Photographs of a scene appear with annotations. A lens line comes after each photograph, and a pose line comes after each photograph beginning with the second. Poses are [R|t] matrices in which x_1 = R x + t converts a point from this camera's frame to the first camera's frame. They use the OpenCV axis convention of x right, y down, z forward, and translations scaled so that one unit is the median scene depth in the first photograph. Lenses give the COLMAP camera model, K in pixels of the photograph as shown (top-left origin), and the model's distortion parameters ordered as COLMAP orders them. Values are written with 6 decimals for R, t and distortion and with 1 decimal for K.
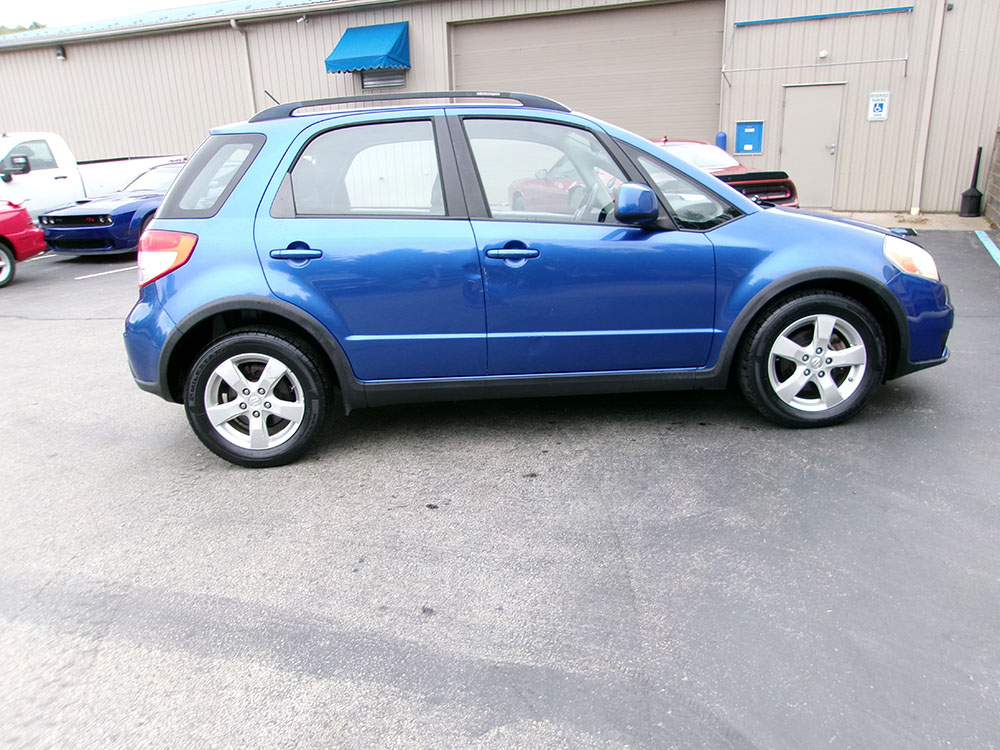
lens RADIAL K [[773.0, 0, 500.0], [0, 773.0, 375.0], [0, 0, 1]] dist [-0.011700, 0.010077]
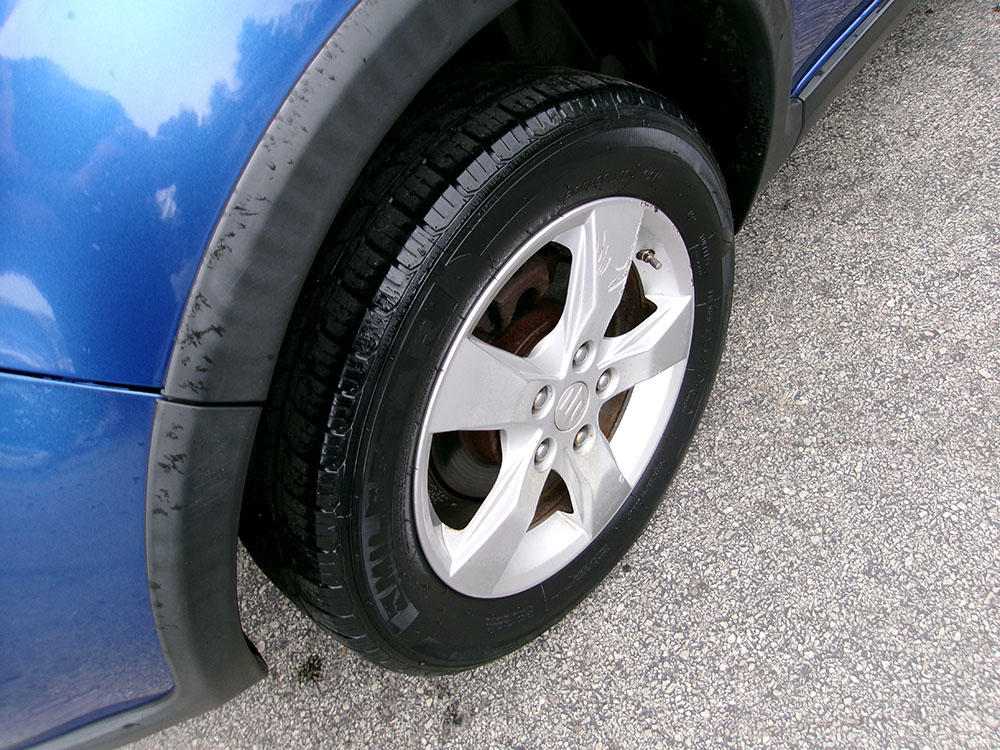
lens RADIAL K [[773.0, 0, 500.0], [0, 773.0, 375.0], [0, 0, 1]] dist [-0.011700, 0.010077]
pose [[0.664732, -0.645046, 0.376891, -0.106267], [0.407128, 0.735766, 0.541197, -0.027977], [-0.626401, -0.206308, 0.751704, 0.214629]]
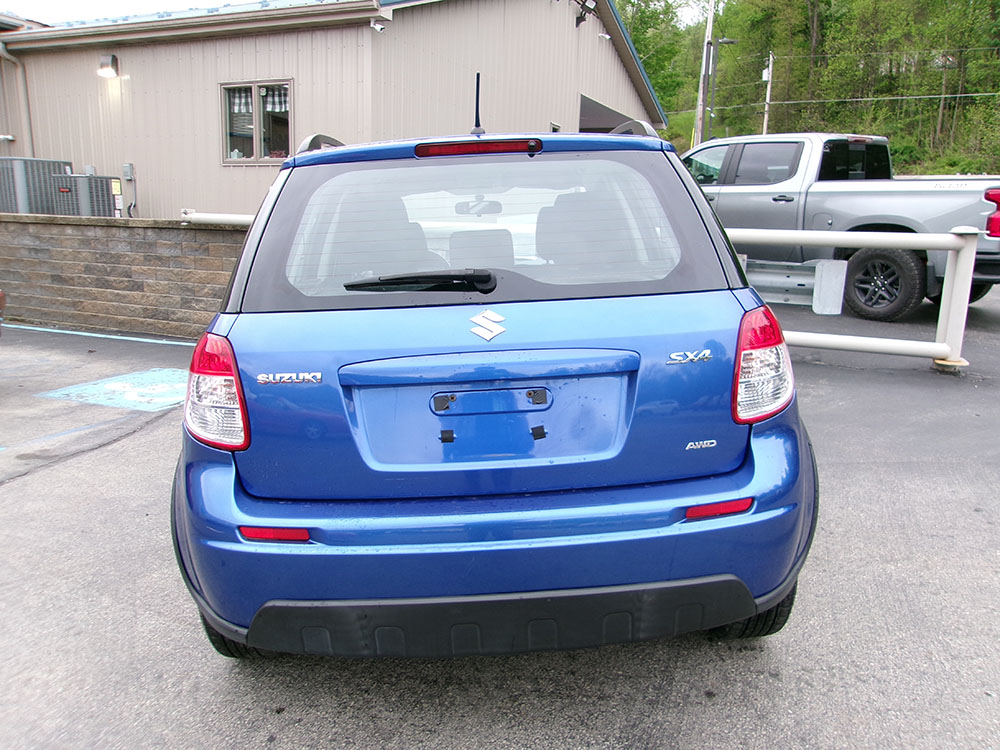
lens RADIAL K [[770.7, 0, 500.0], [0, 770.7, 375.0], [0, 0, 1]] dist [0.005317, 0.009131]
pose [[-0.007572, -0.153066, 0.988187, -0.257068], [0.273671, 0.950169, 0.149274, -0.070113], [-0.961793, 0.271569, 0.034695, 0.298369]]
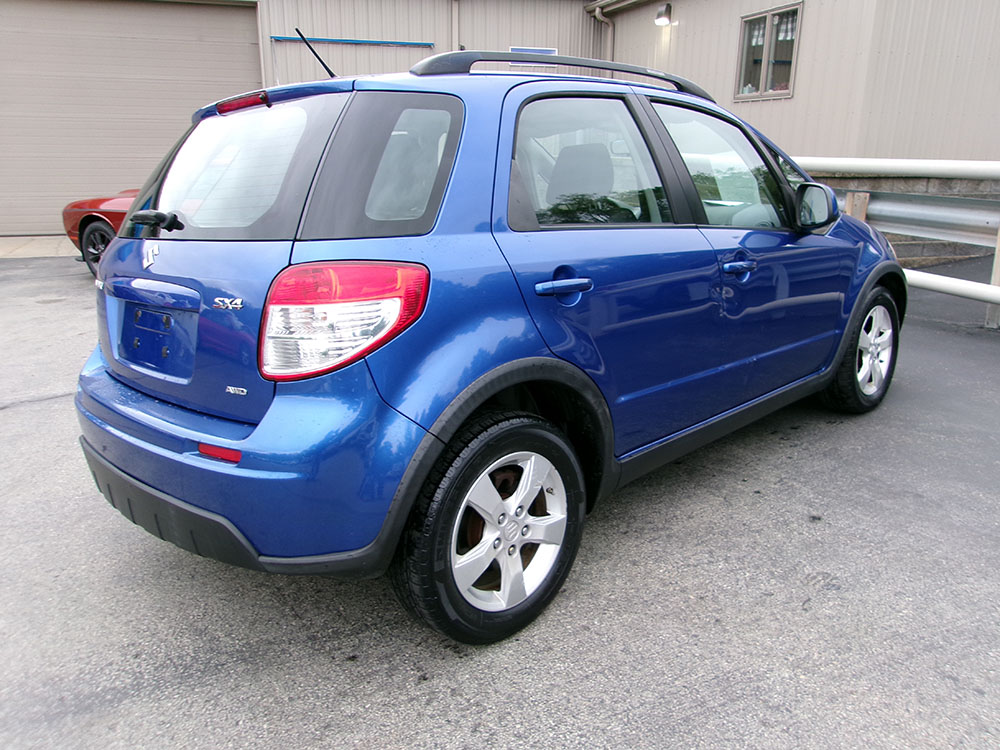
lens RADIAL K [[773.0, 0, 500.0], [0, 773.0, 375.0], [0, 0, 1]] dist [-0.011700, 0.010077]
pose [[0.733181, -0.150722, 0.663121, -0.182440], [0.171575, 0.984581, 0.034085, -0.028061], [-0.658034, 0.088785, 0.747736, 0.137374]]
